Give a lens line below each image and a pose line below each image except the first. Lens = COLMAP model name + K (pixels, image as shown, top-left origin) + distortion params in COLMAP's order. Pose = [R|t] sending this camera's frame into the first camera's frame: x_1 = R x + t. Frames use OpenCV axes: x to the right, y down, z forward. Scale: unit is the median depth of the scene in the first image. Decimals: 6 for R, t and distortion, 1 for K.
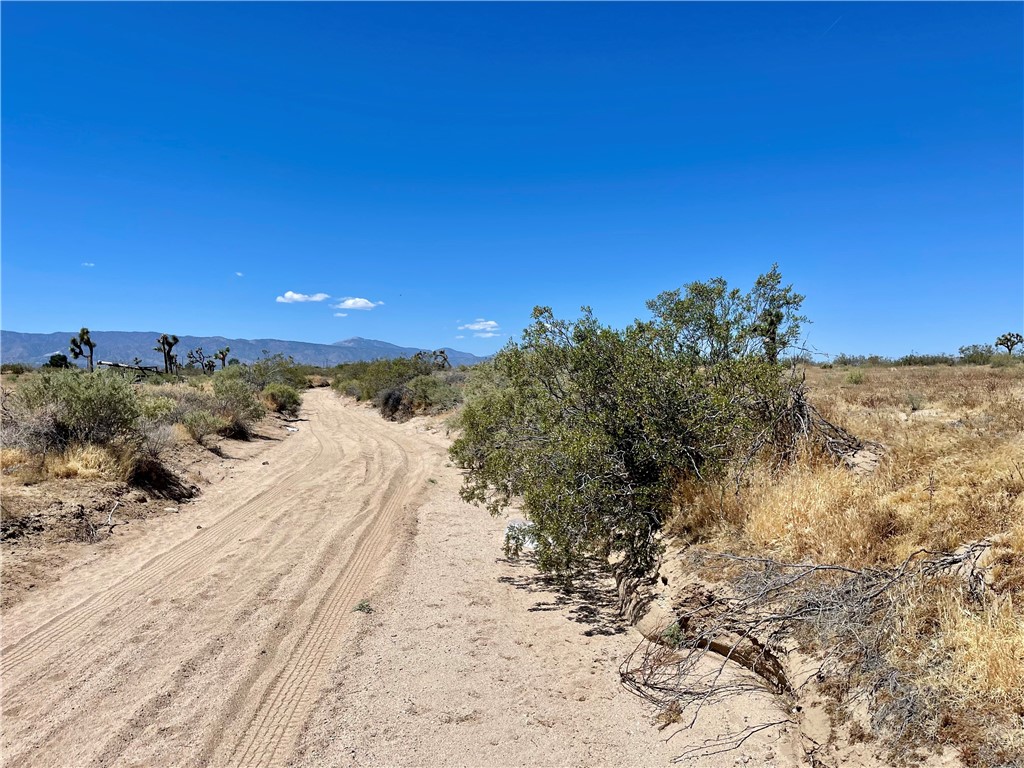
lens RADIAL K [[777.7, 0, 504.4], [0, 777.7, 374.2], [0, 0, 1]] dist [0.068392, -0.077942]
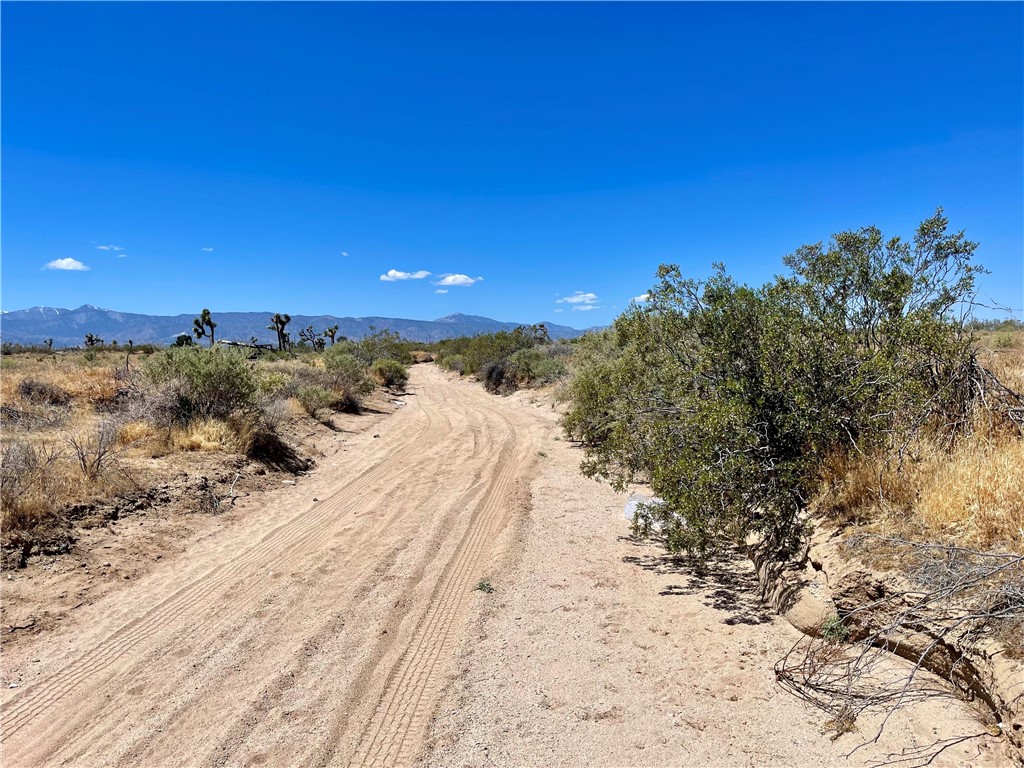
lens RADIAL K [[777.7, 0, 503.7], [0, 777.7, 388.7], [0, 0, 1]] dist [0.068392, -0.077942]
pose [[0.991561, -0.010094, -0.129251, -0.027921], [0.016817, 0.998555, 0.051036, 0.008523], [0.128549, -0.052779, 0.990298, 0.068301]]
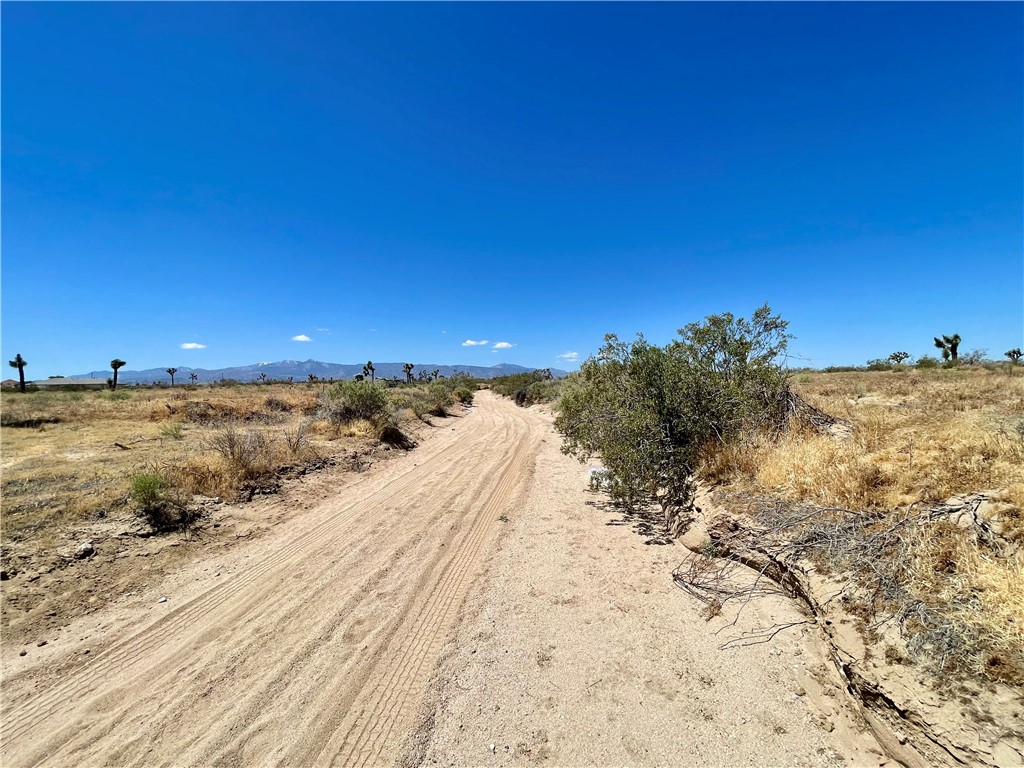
lens RADIAL K [[421.2, 0, 506.6], [0, 421.2, 383.0], [0, 0, 1]] dist [-0.000560, -0.001839]
pose [[0.983894, -0.013284, -0.178260, -0.009856], [0.013692, 0.999906, 0.001058, 0.011311], [0.178230, -0.003482, 0.983983, 0.119186]]
